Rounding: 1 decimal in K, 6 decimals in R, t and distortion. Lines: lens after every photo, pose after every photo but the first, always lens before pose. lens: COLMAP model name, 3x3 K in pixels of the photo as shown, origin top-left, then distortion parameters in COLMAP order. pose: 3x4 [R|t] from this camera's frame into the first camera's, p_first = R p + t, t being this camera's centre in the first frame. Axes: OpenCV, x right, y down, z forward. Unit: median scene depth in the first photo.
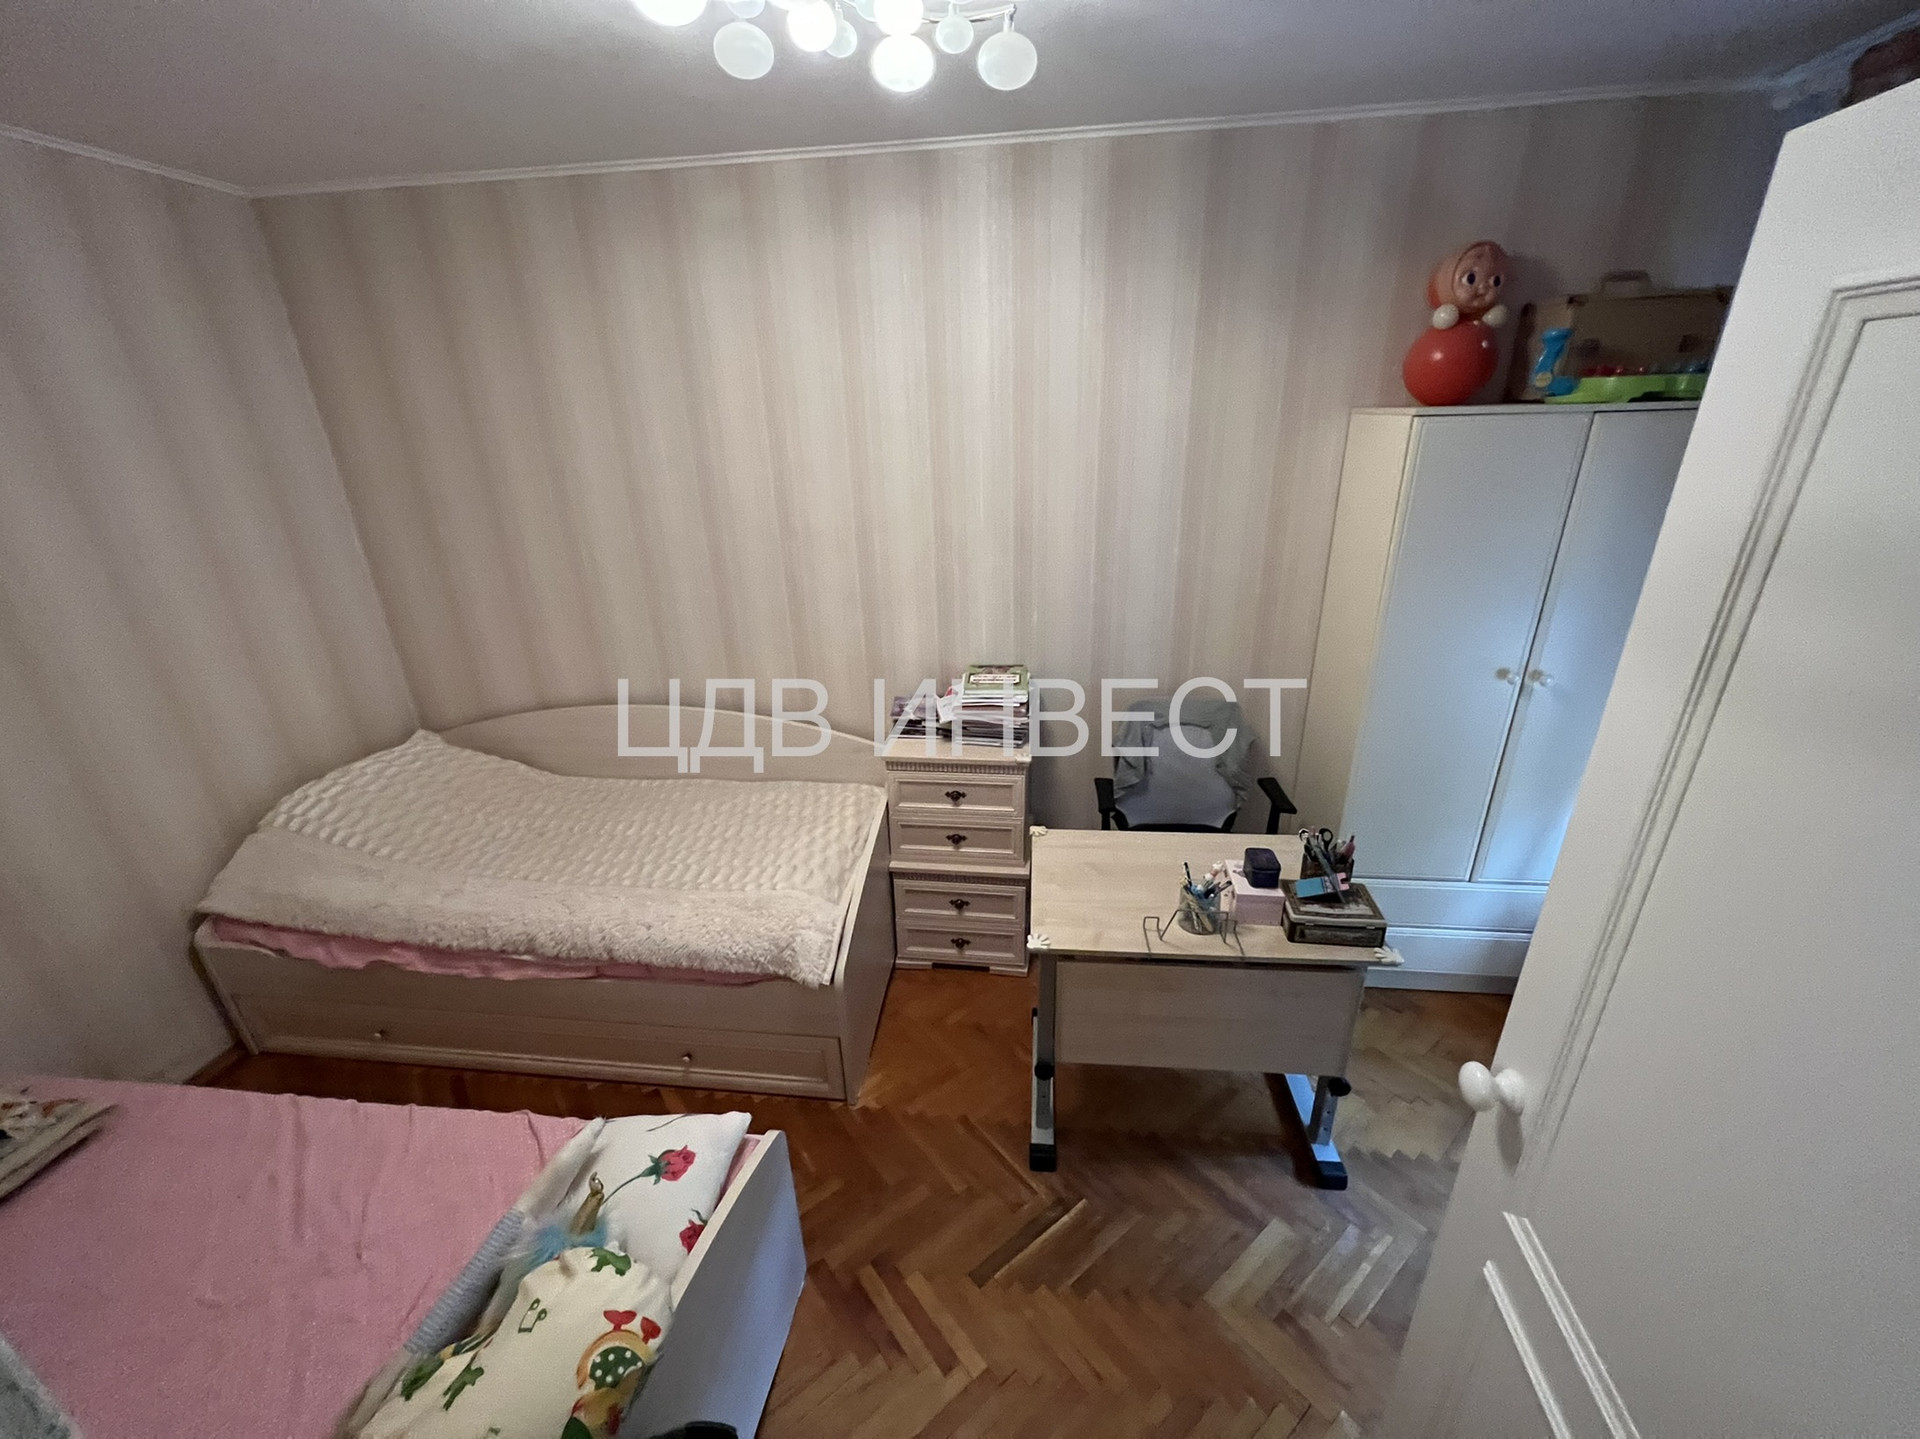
lens RADIAL K [[760.6, 0, 958.3], [0, 760.6, 723.4], [0, 0, 1]] dist [-0.000597, 0.000256]
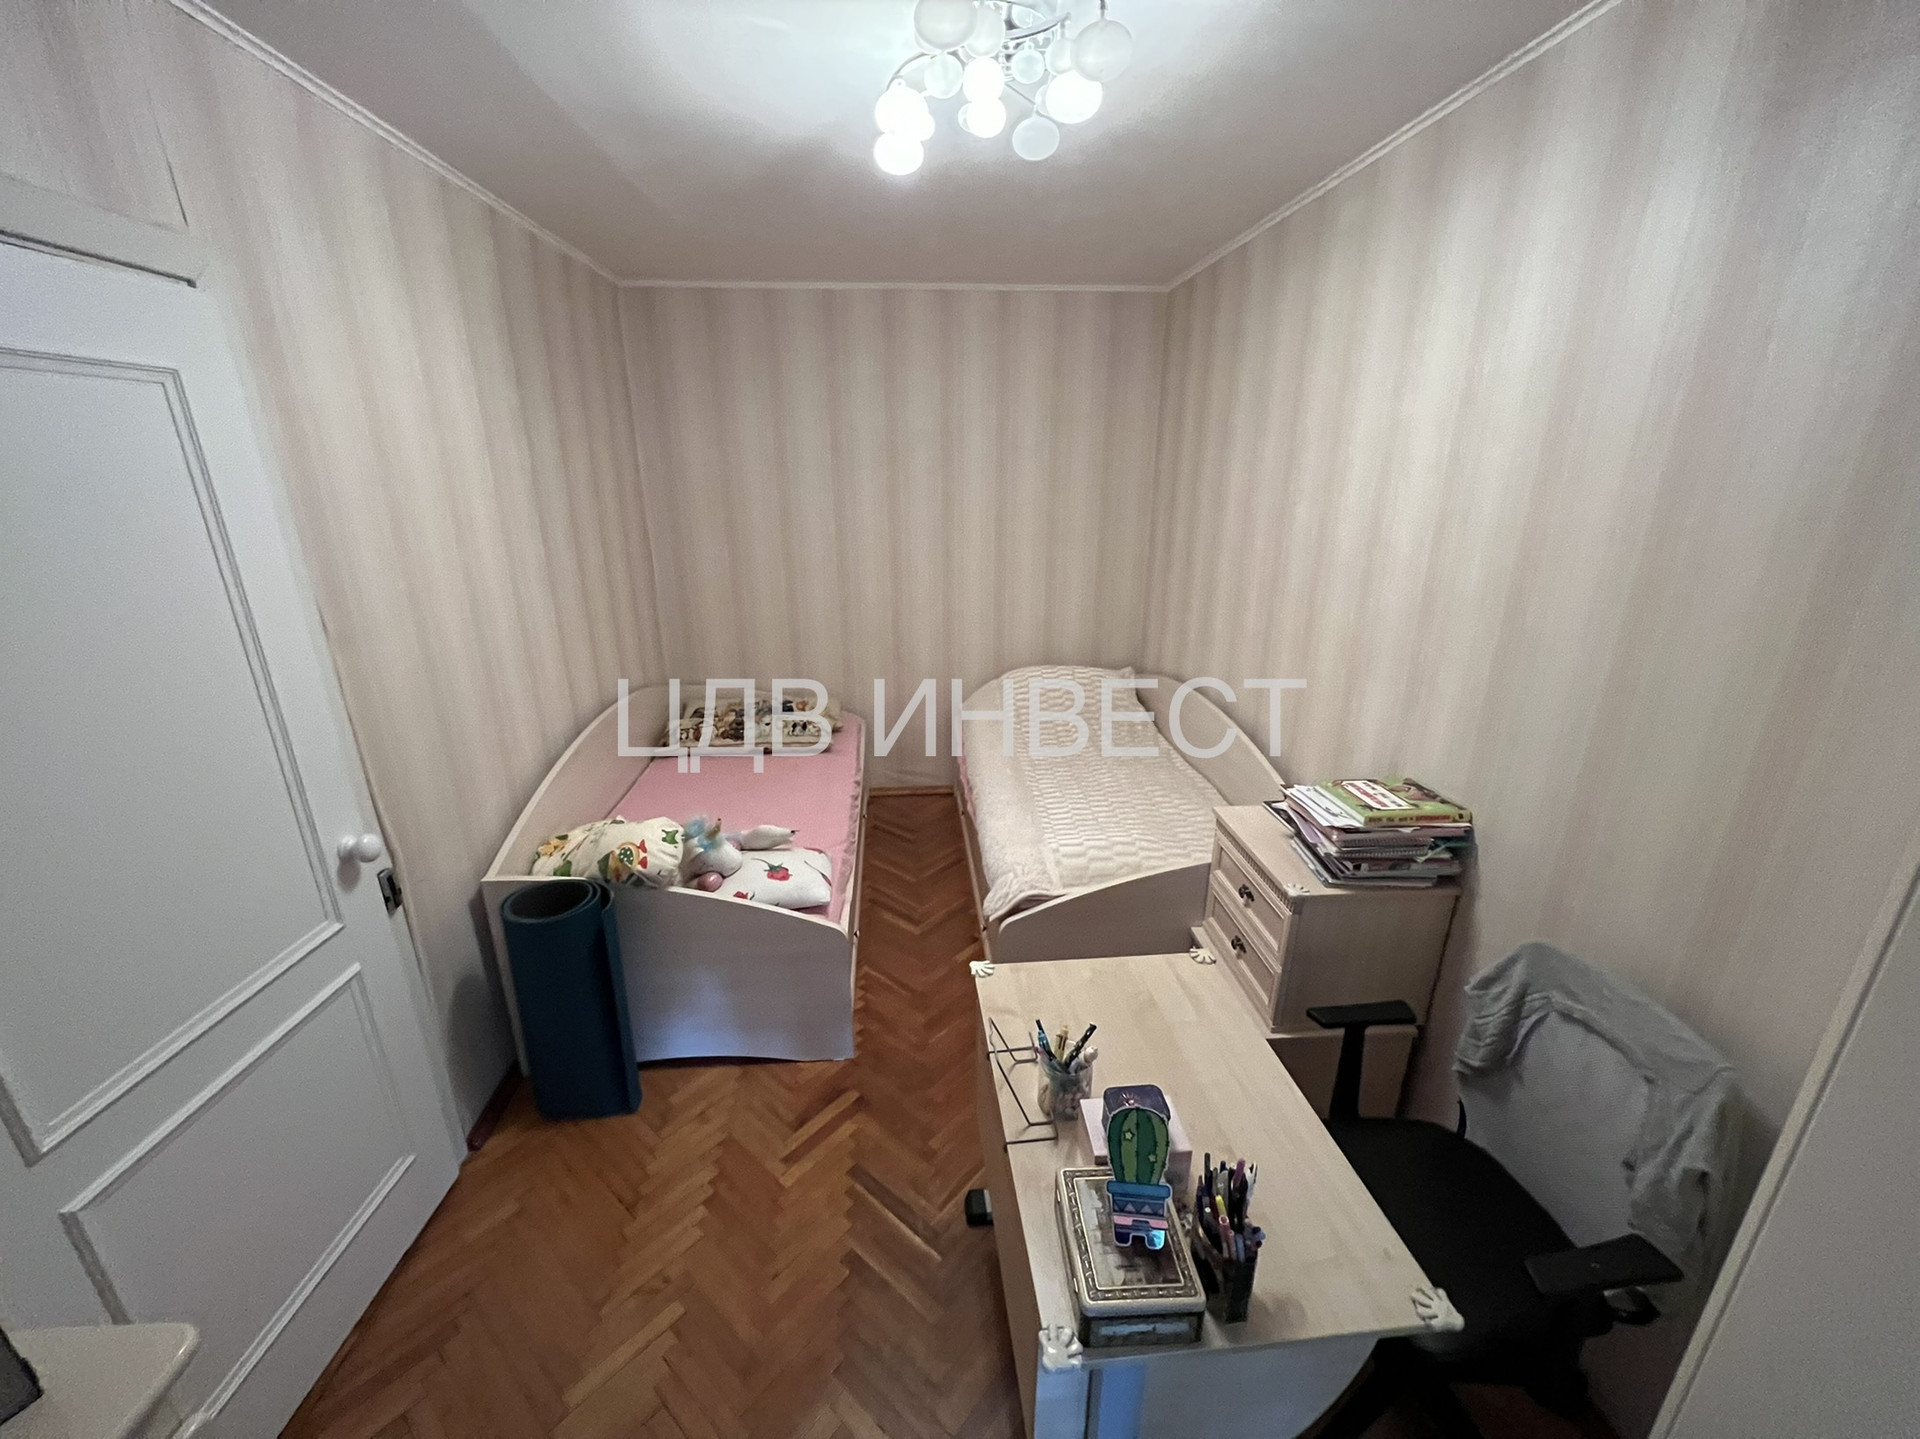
lens RADIAL K [[760.6, 0, 958.3], [0, 760.6, 723.4], [0, 0, 1]] dist [-0.000597, 0.000256]
pose [[0.194279, 0.339274, -0.920407, 0.839786], [-0.375038, 0.892692, 0.249895, -0.208269], [0.906423, 0.296638, 0.300672, 0.566835]]
